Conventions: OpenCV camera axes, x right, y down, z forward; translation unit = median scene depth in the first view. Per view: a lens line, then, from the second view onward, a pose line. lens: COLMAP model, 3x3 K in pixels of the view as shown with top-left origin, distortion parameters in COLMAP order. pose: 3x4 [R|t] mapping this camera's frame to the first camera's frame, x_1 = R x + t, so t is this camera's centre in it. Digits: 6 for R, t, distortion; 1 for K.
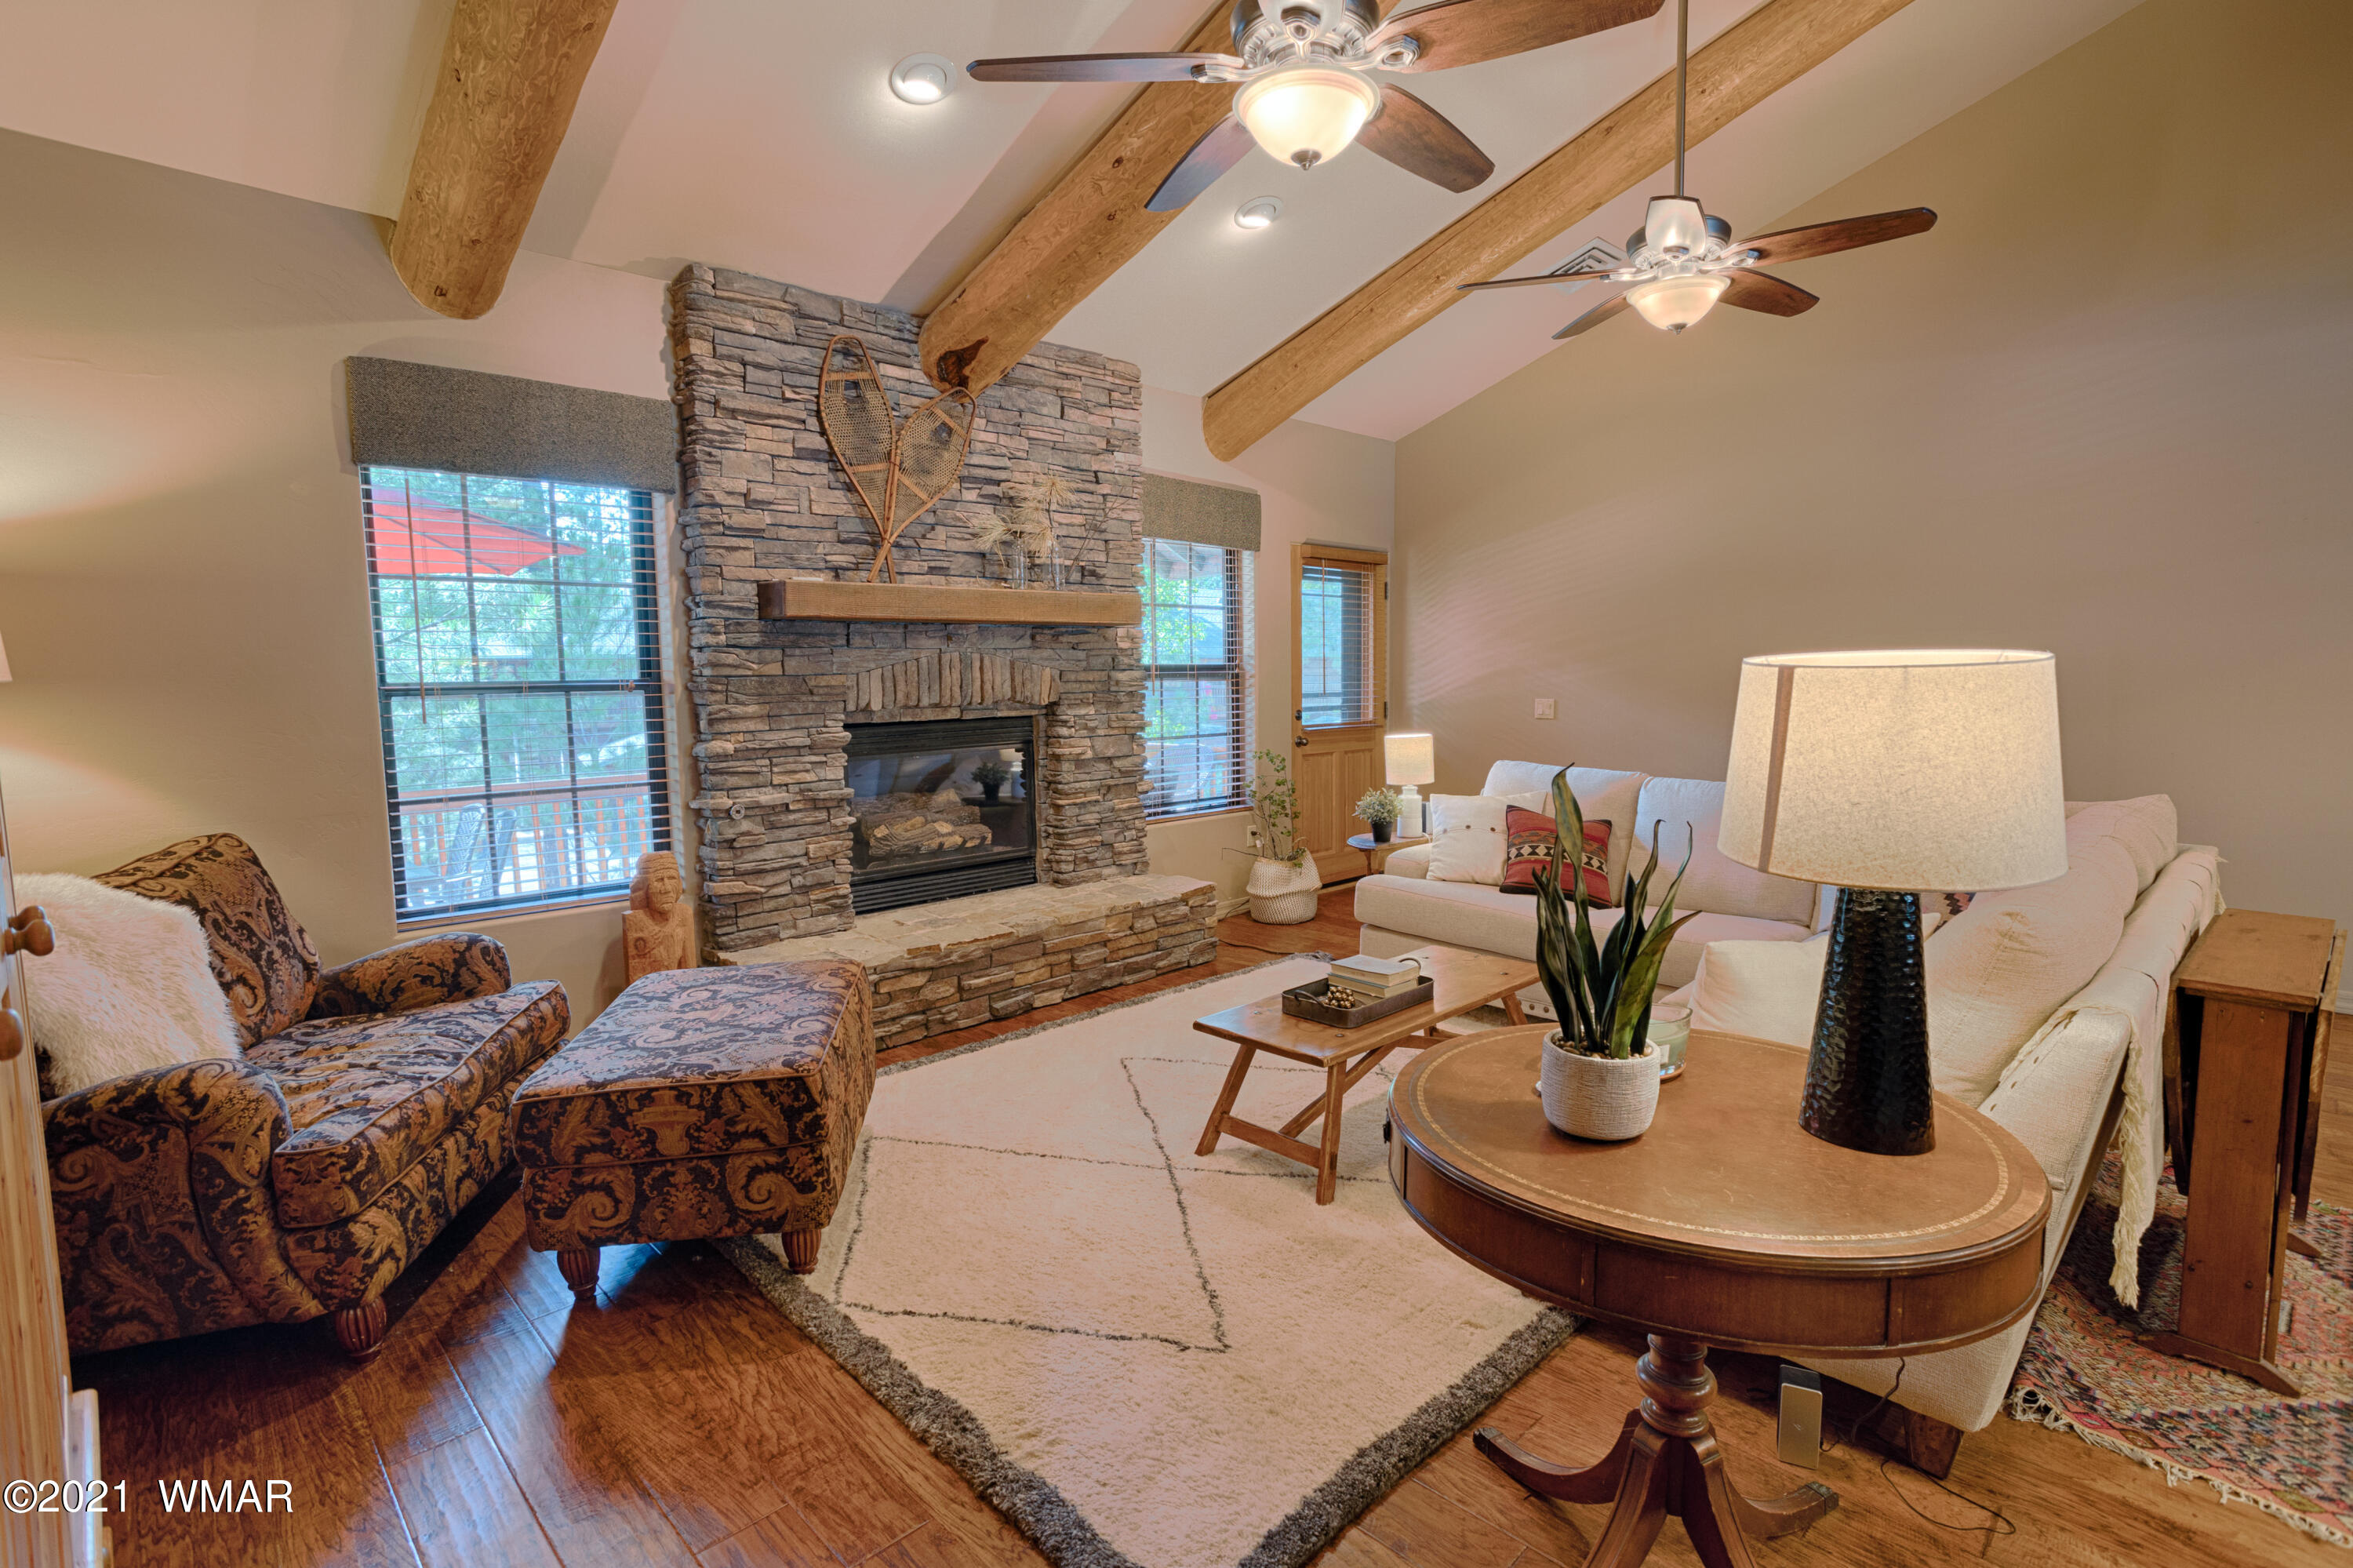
lens RADIAL K [[1153.6, 0, 1178.9], [0, 1153.6, 771.8], [0, 0, 1]] dist [-0.029533, 0.036833]
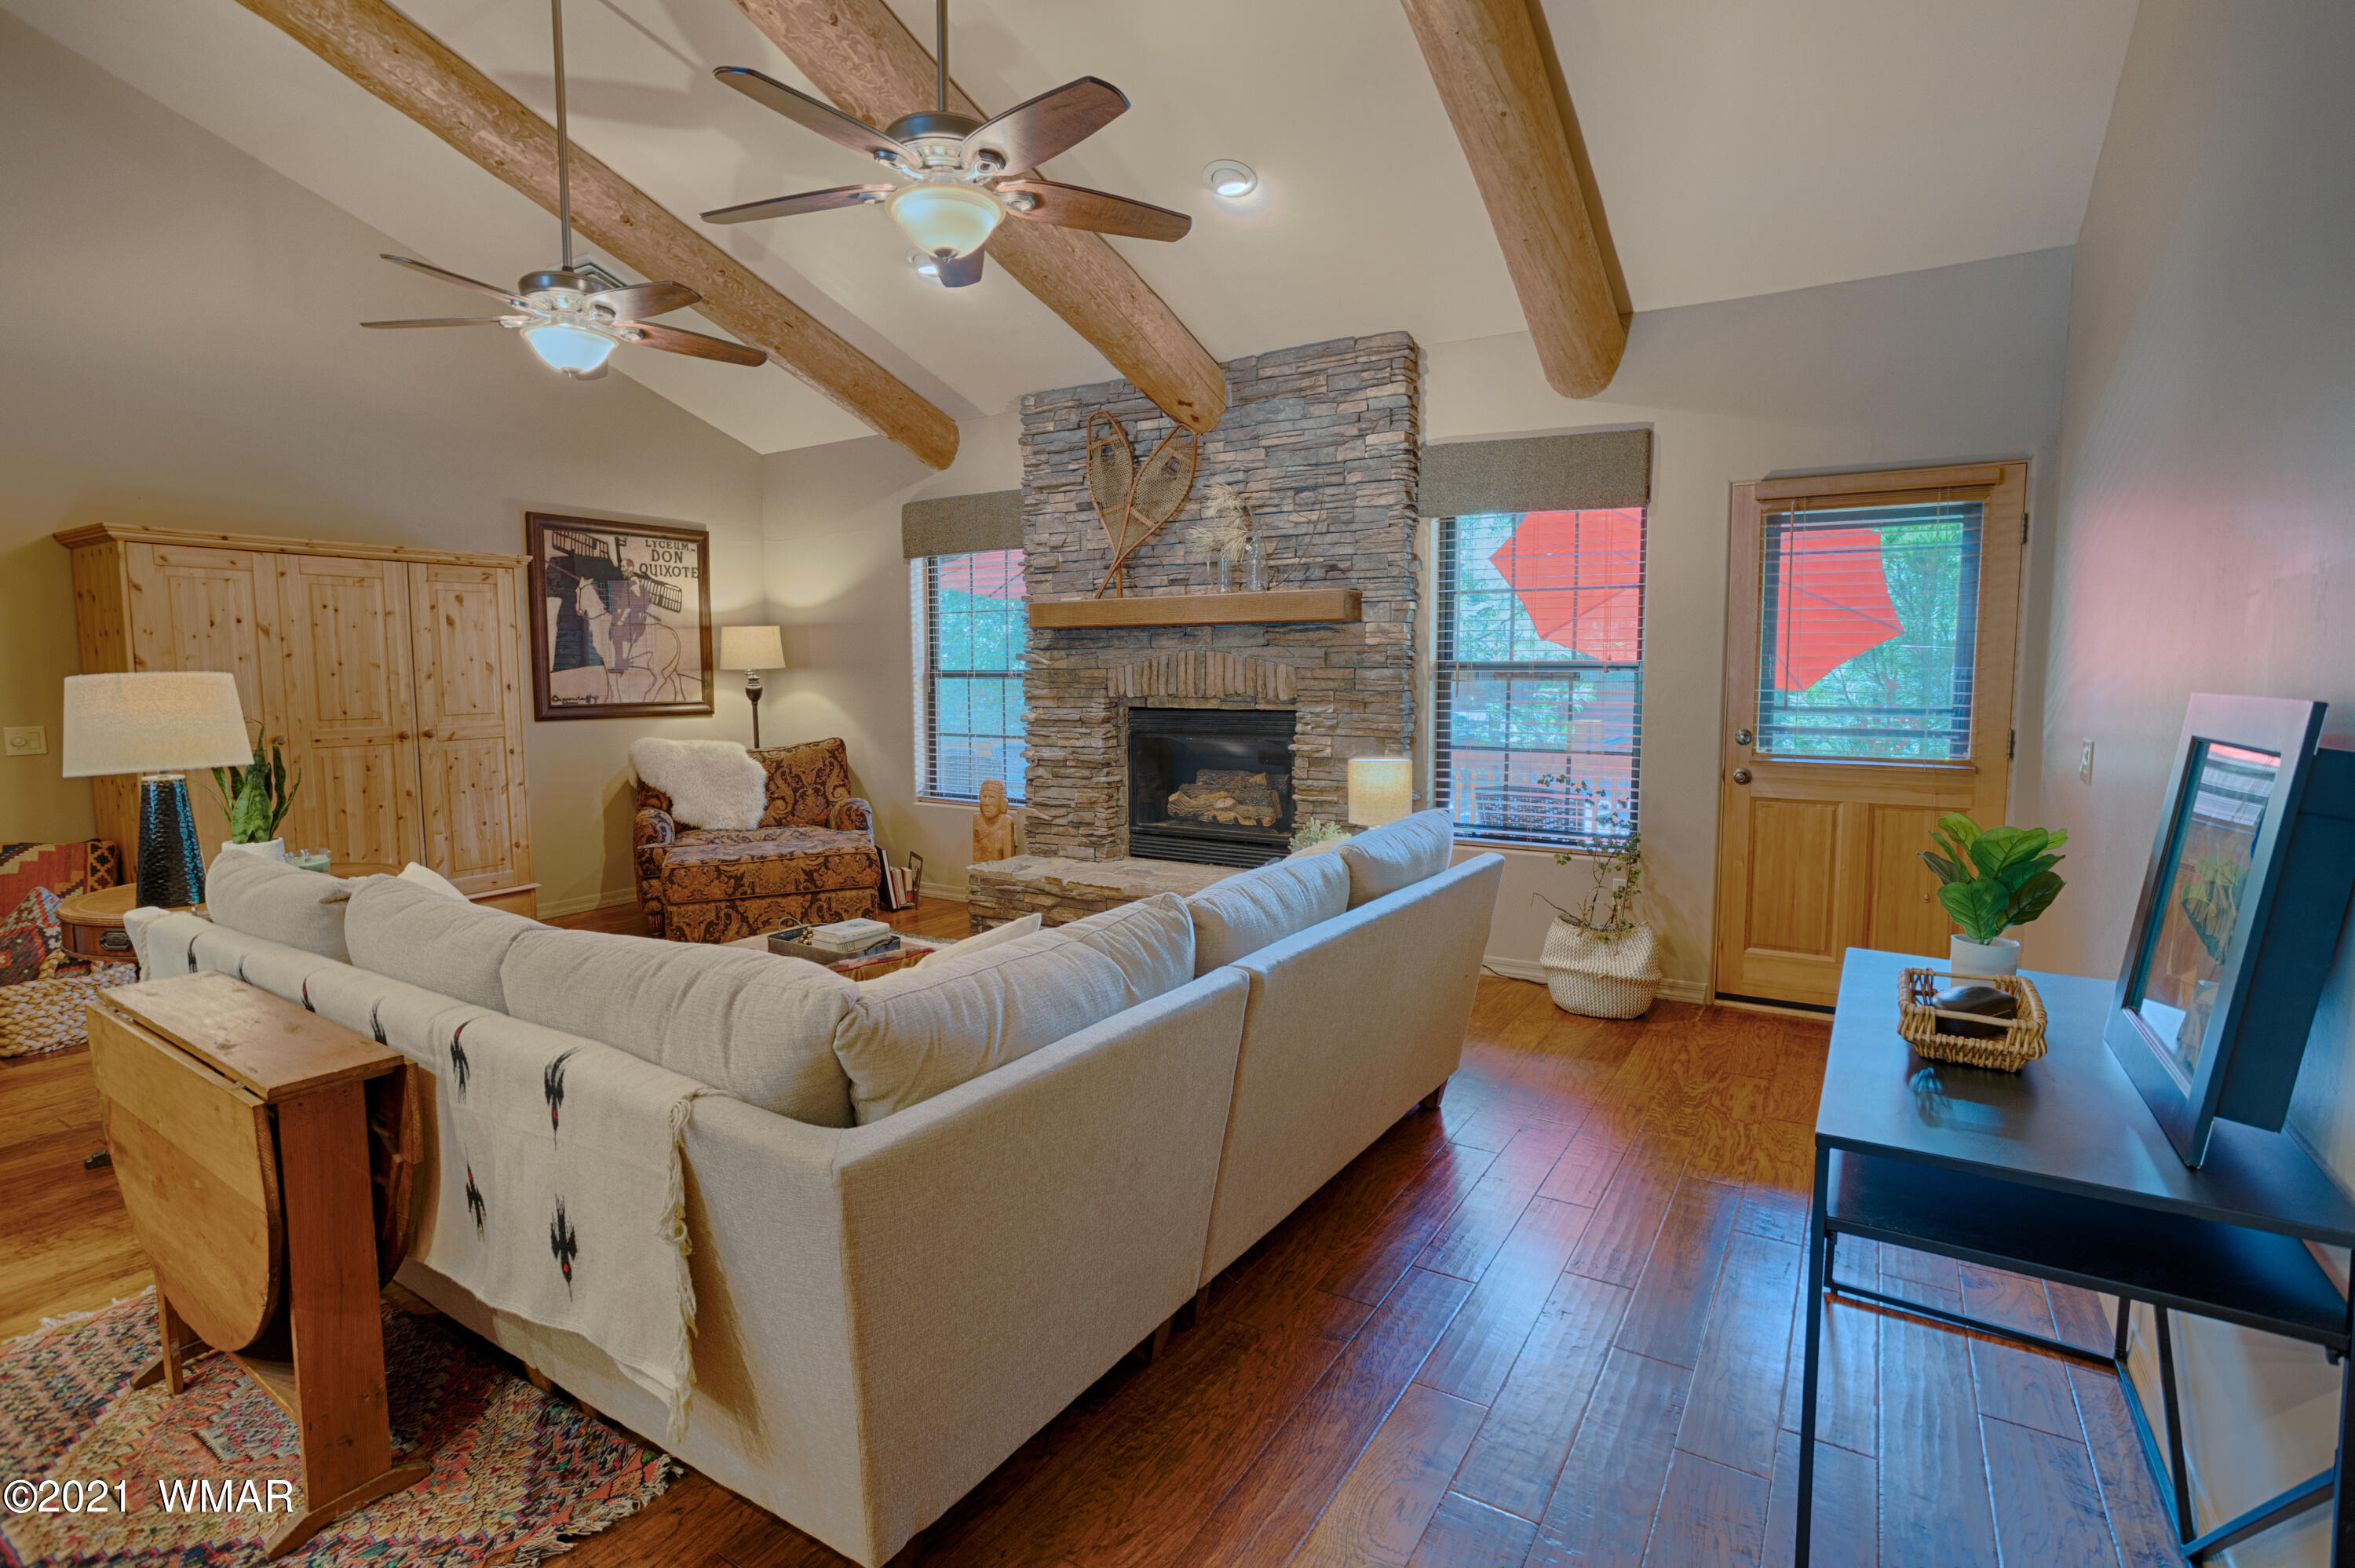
lens RADIAL K [[1154.3, 0, 1179.9], [0, 1154.3, 771.8], [0, 0, 1]] dist [-0.029533, 0.036833]
pose [[0.227857, 0.098307, -0.968719, 0.964075], [-0.086939, 0.992971, 0.080319, -0.076744], [0.969806, 0.065919, 0.234802, 0.740044]]
